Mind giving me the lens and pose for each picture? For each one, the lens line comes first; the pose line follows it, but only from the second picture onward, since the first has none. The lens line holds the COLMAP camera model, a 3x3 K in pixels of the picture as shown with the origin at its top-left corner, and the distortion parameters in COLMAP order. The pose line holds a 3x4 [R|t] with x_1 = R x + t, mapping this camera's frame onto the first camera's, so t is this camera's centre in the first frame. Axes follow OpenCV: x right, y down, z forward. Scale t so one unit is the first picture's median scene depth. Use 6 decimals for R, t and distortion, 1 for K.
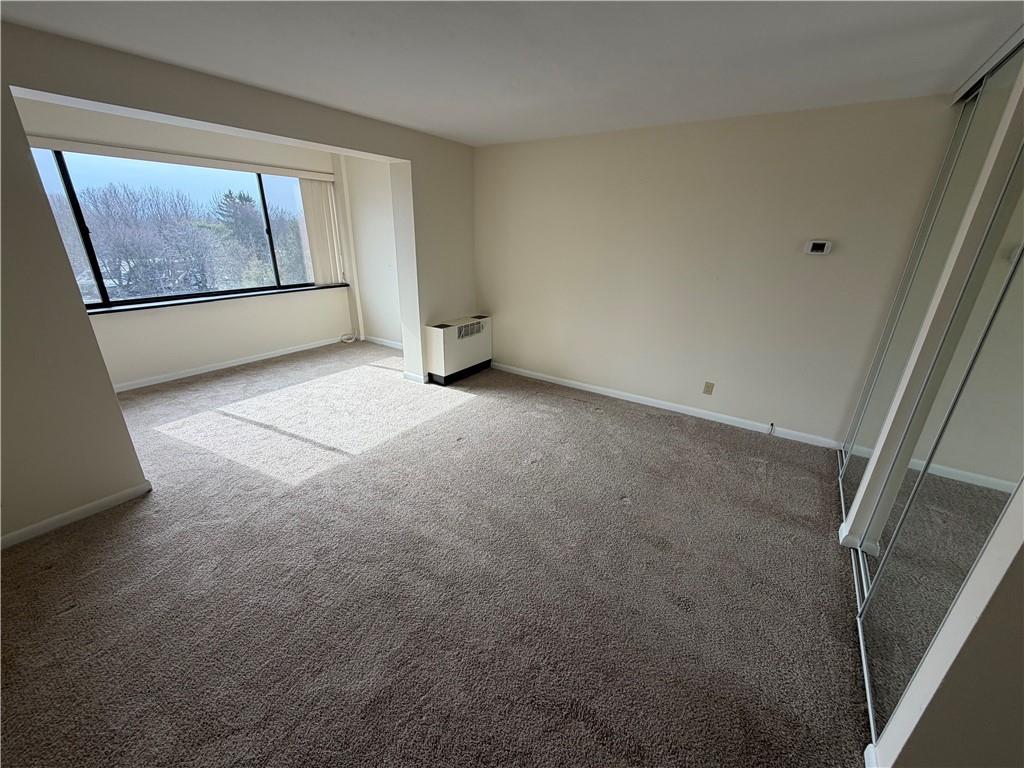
lens RADIAL K [[409.3, 0, 513.1], [0, 409.3, 383.9], [0, 0, 1]] dist [0.000561, 0.000313]
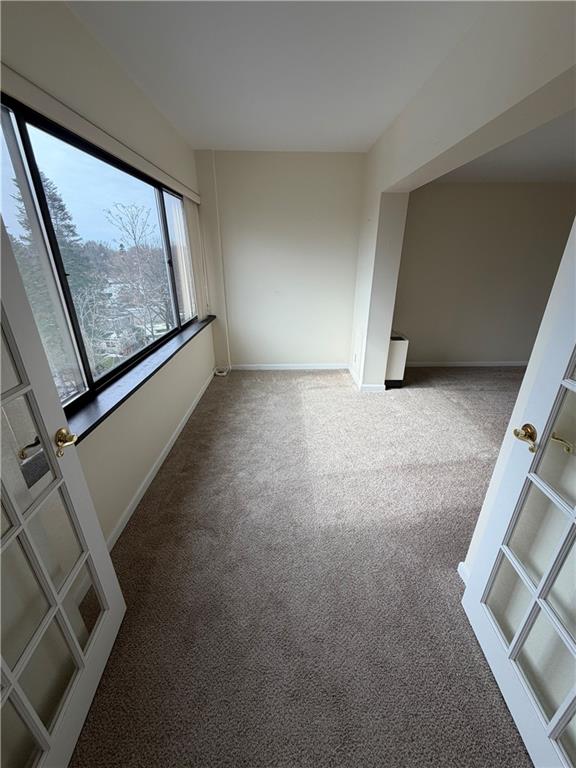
lens RADIAL K [[307.0, 0, 285.8], [0, 307.0, 381.6], [0, 0, 1]] dist [0.000561, 0.000313]
pose [[0.831565, -0.237706, 0.501991, -0.790435], [0.218689, 0.970913, 0.097487, -0.152859], [-0.510563, 0.028714, 0.859361, 0.367212]]
